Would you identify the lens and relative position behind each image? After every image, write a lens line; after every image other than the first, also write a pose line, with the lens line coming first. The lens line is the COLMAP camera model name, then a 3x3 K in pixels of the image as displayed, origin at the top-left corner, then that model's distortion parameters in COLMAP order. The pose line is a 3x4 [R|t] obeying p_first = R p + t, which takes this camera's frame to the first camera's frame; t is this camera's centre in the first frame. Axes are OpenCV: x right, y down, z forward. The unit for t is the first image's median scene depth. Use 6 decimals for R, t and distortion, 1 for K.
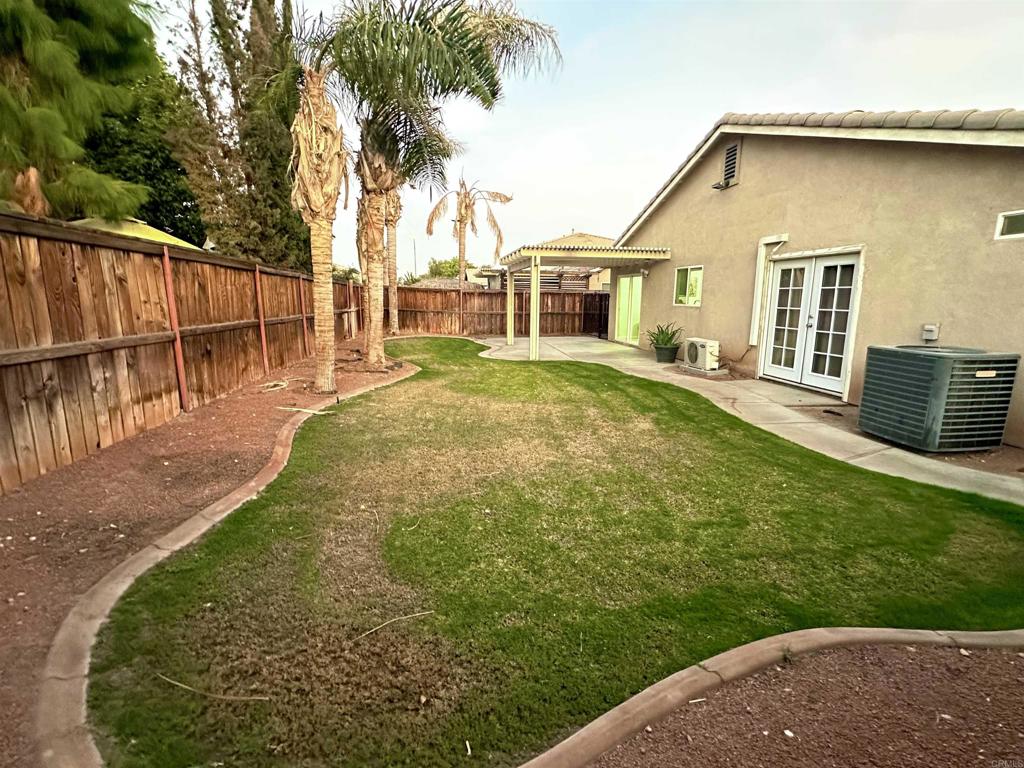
lens RADIAL K [[476.2, 0, 512.0], [0, 476.2, 384.0], [0, 0, 1]] dist [-0.001222, 0.000004]
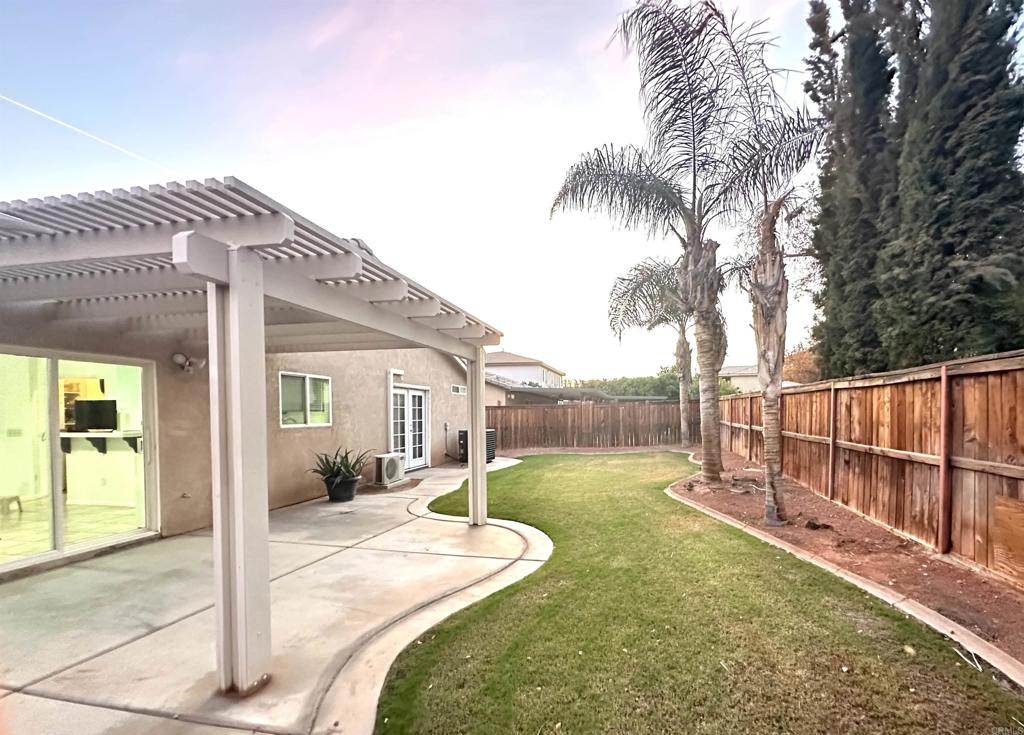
lens RADIAL K [[502.6, 0, 512.0], [0, 502.6, 367.5], [0, 0, 1]] dist [0.000517, 0.000042]
pose [[-0.908188, 0.029633, 0.417513, -0.164976], [0.070124, 0.994164, 0.081973, -0.192445], [-0.412647, 0.103725, -0.904966, 1.014679]]
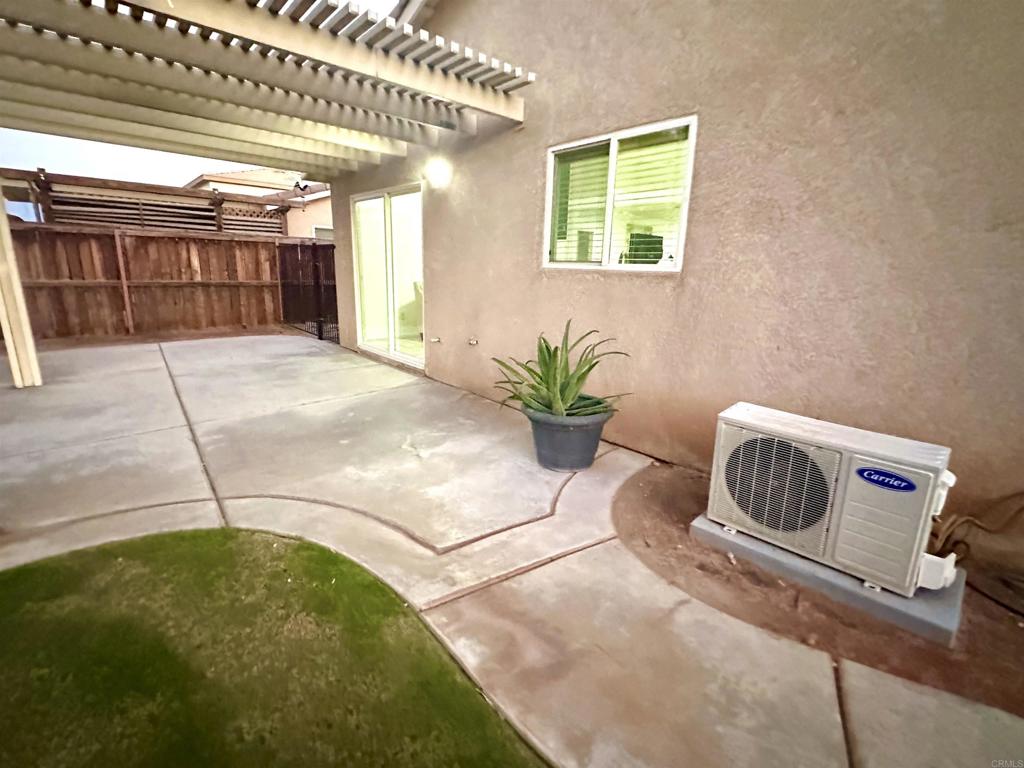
lens RADIAL K [[476.2, 0, 512.0], [0, 476.2, 384.0], [0, 0, 1]] dist [-0.001222, 0.000004]
pose [[0.847576, -0.116151, 0.517807, 0.093988], [0.078822, 0.992484, 0.093608, -0.080177], [-0.524788, -0.038526, 0.850361, 0.494107]]
